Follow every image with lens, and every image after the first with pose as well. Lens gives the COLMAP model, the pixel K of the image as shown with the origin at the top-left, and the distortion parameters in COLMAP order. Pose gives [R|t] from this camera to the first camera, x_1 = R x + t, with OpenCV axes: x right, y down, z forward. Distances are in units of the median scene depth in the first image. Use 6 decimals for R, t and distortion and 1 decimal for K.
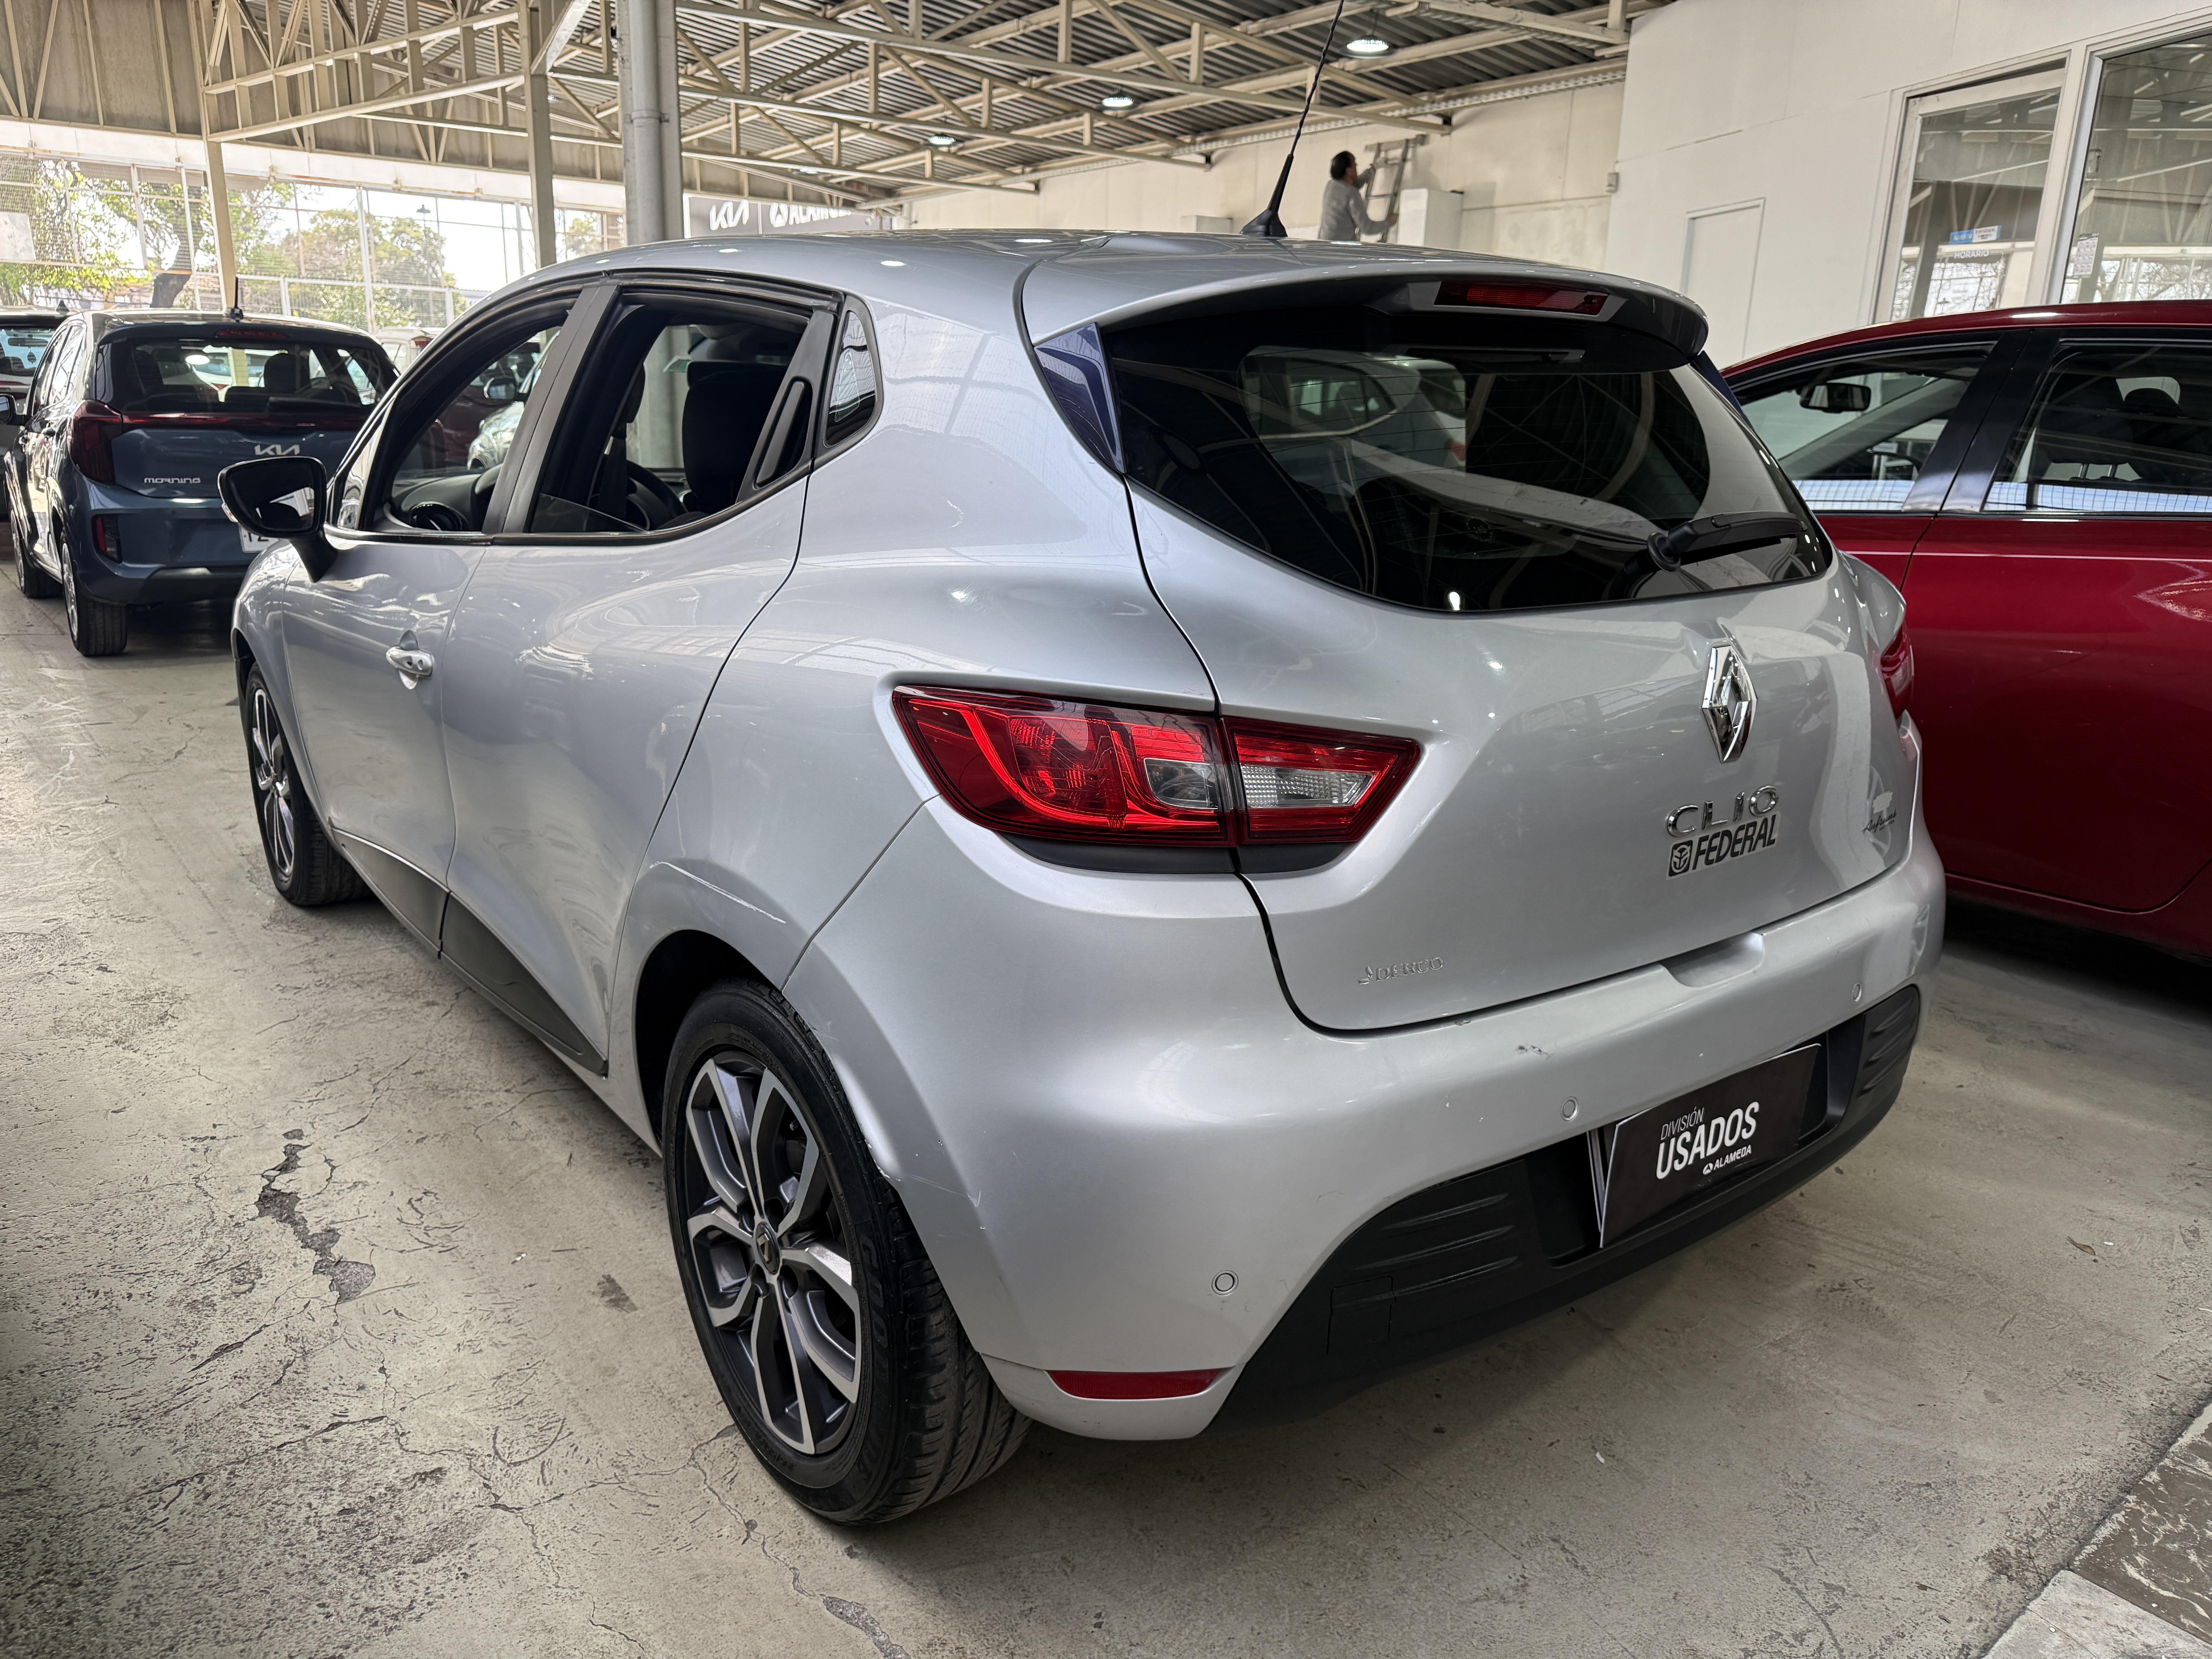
lens RADIAL K [[1595.2, 0, 1113.7], [0, 1595.2, 832.0], [0, 0, 1]] dist [0.007579, -0.004381]
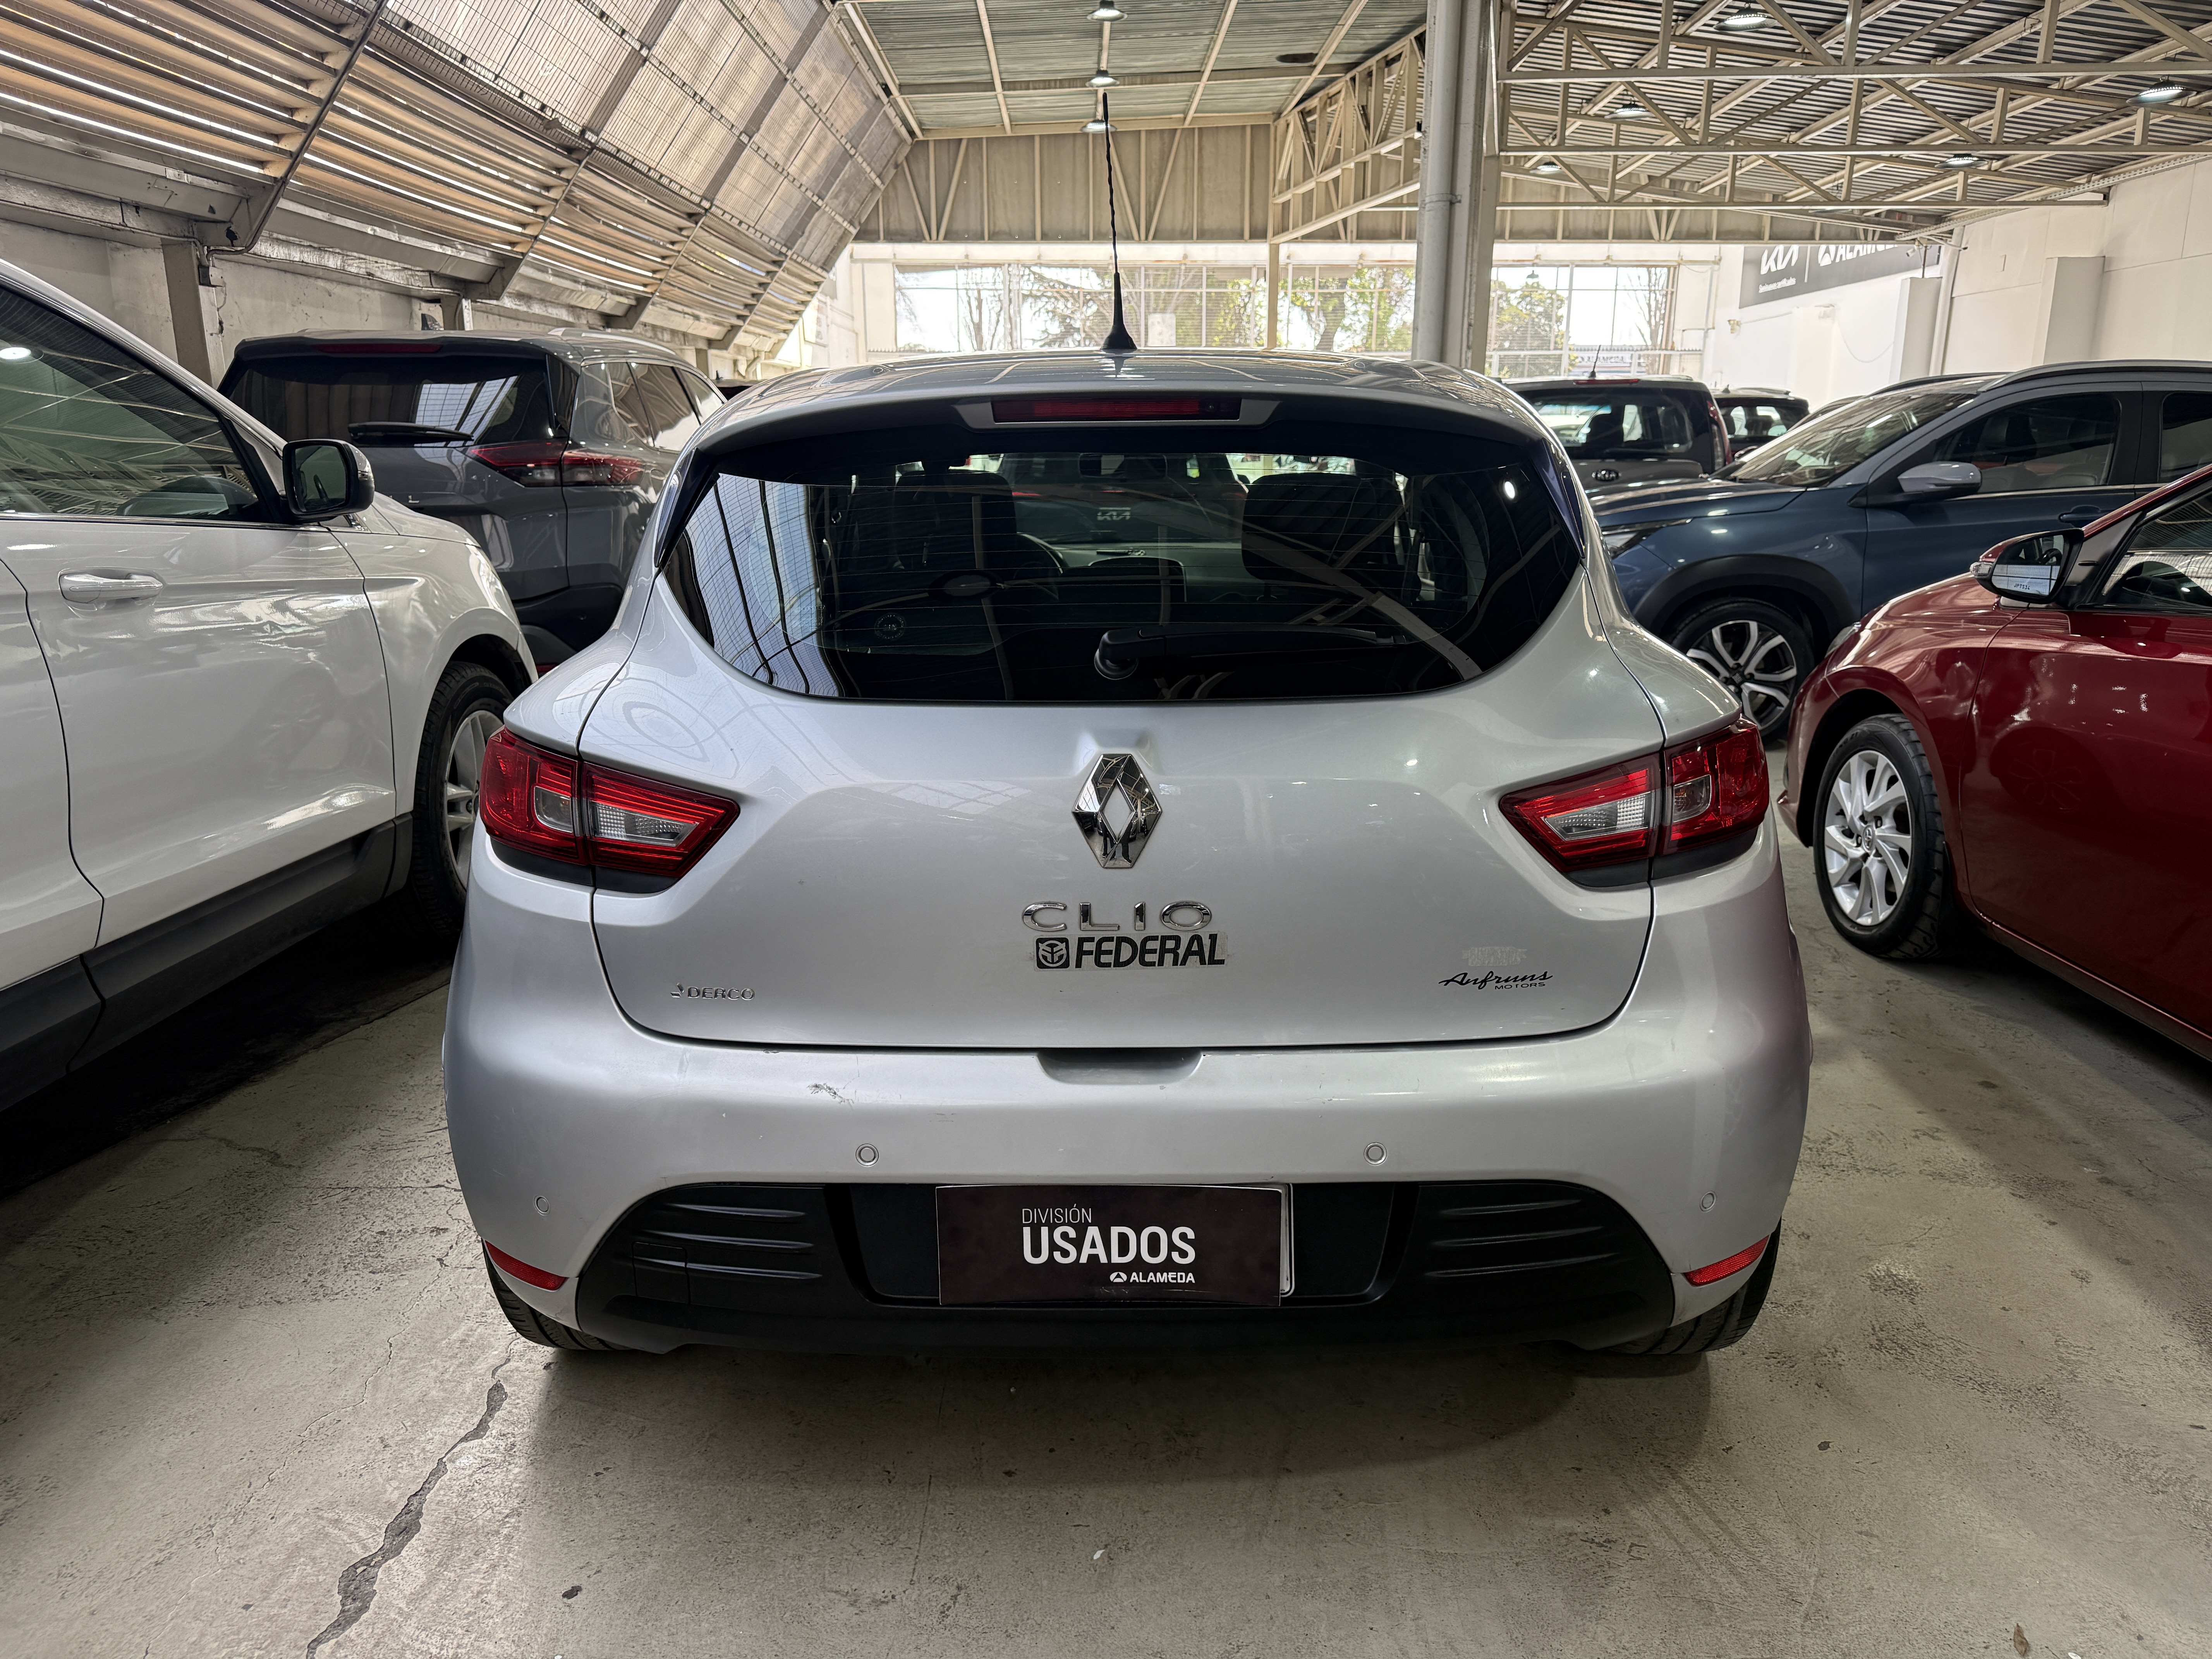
lens RADIAL K [[1595.2, 0, 1113.7], [0, 1595.2, 832.0], [0, 0, 1]] dist [0.007579, -0.004381]
pose [[0.787750, 0.124330, -0.603317, 0.110692], [-0.141103, 0.989798, 0.019738, -0.009575], [0.599616, 0.069582, 0.797257, 0.023117]]
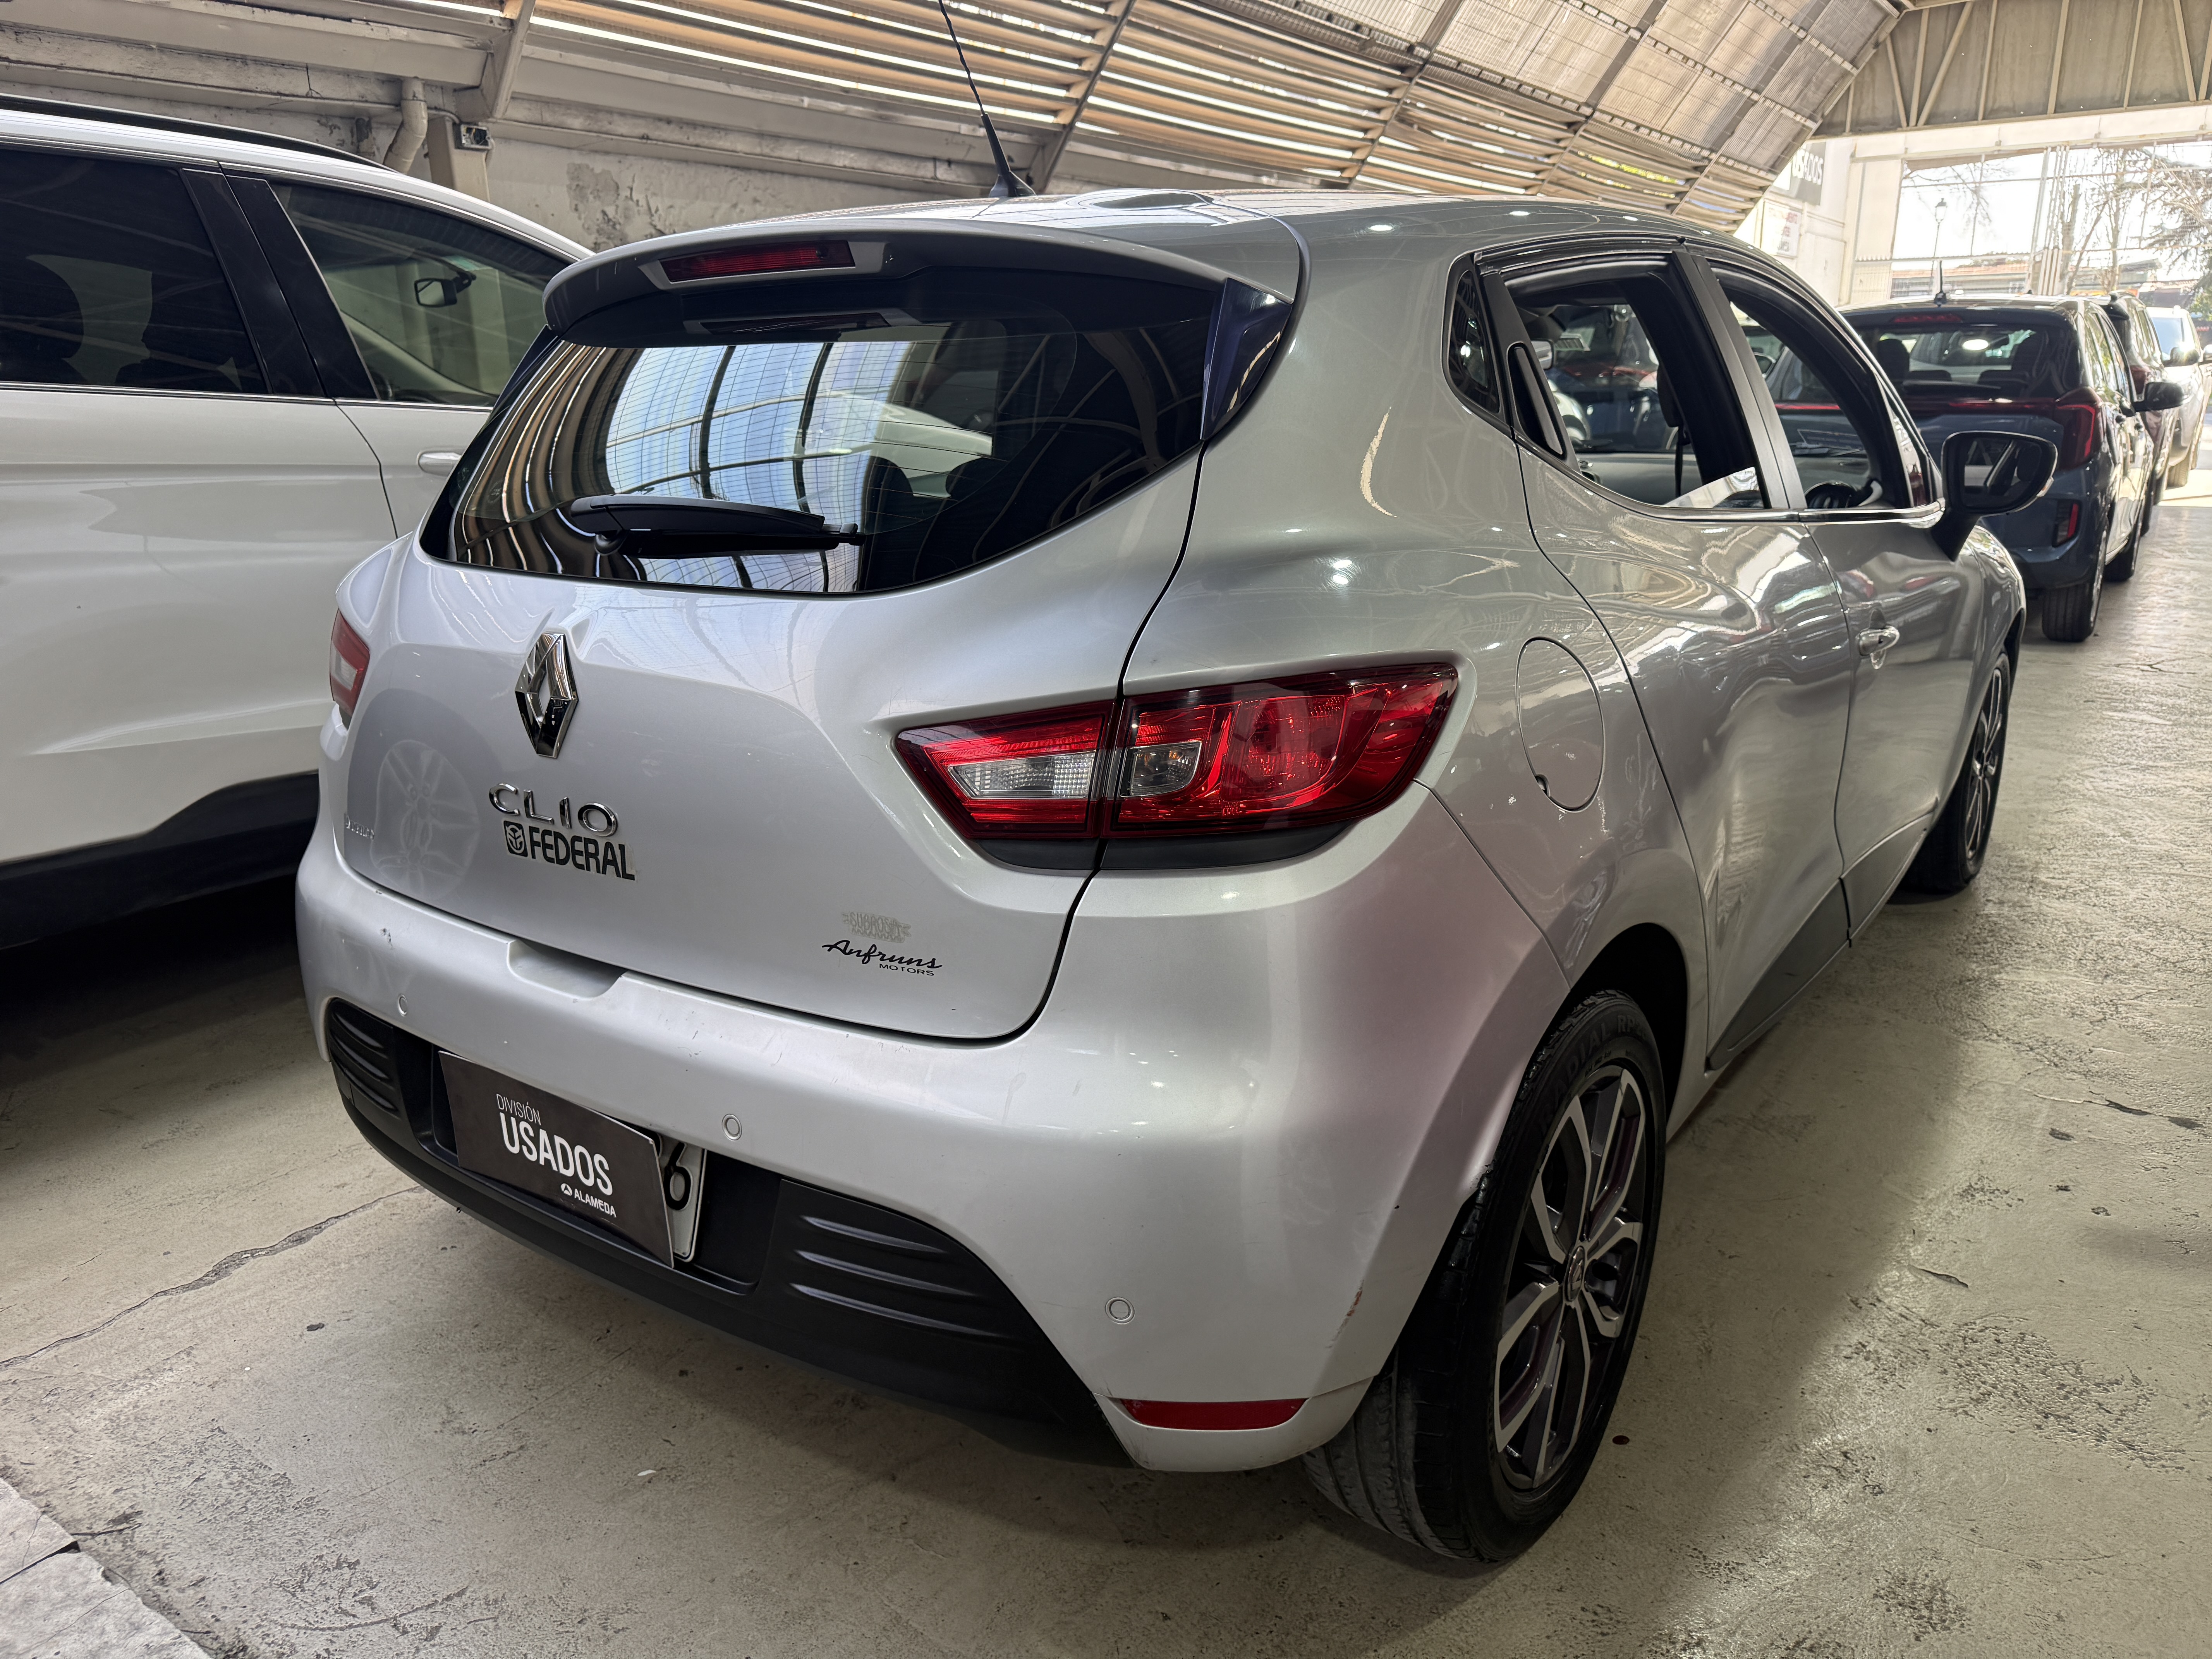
lens RADIAL K [[1595.2, 0, 1113.7], [0, 1595.2, 832.0], [0, 0, 1]] dist [0.007579, -0.004381]
pose [[0.290534, 0.235073, -0.927540, 0.152988], [-0.227366, 0.958550, 0.171714, -0.026738], [0.929459, 0.161002, 0.331939, 0.113463]]
